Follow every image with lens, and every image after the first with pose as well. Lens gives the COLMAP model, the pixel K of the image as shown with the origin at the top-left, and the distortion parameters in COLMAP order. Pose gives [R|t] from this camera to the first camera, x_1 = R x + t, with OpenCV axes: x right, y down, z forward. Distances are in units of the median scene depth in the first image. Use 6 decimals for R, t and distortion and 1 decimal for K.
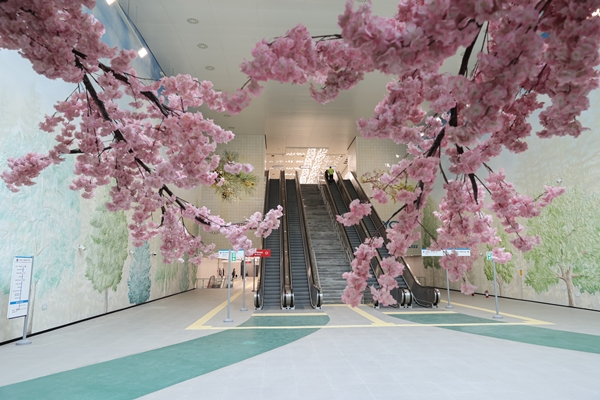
lens RADIAL K [[410.5, 0, 301.6], [0, 410.5, 201.7], [0, 0, 1]] dist [-0.009757, -0.004648]
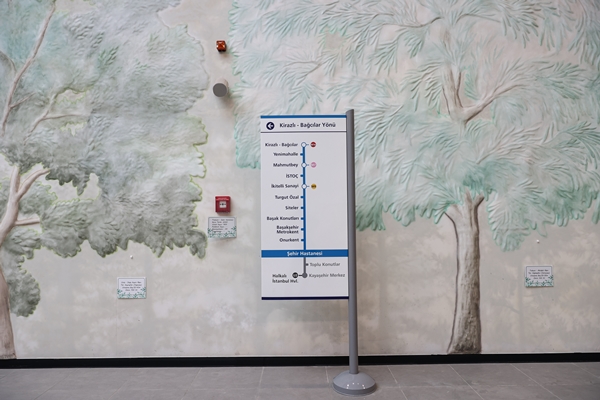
lens RADIAL K [[410.5, 0, 300.1], [0, 410.5, 198.9], [0, 0, 1]] dist [-0.009757, -0.004648]
pose [[-0.053411, -0.013954, -0.998475, -0.321532], [0.160353, 0.986806, -0.022369, 0.187200], [0.985614, -0.161303, -0.050469, 0.910114]]
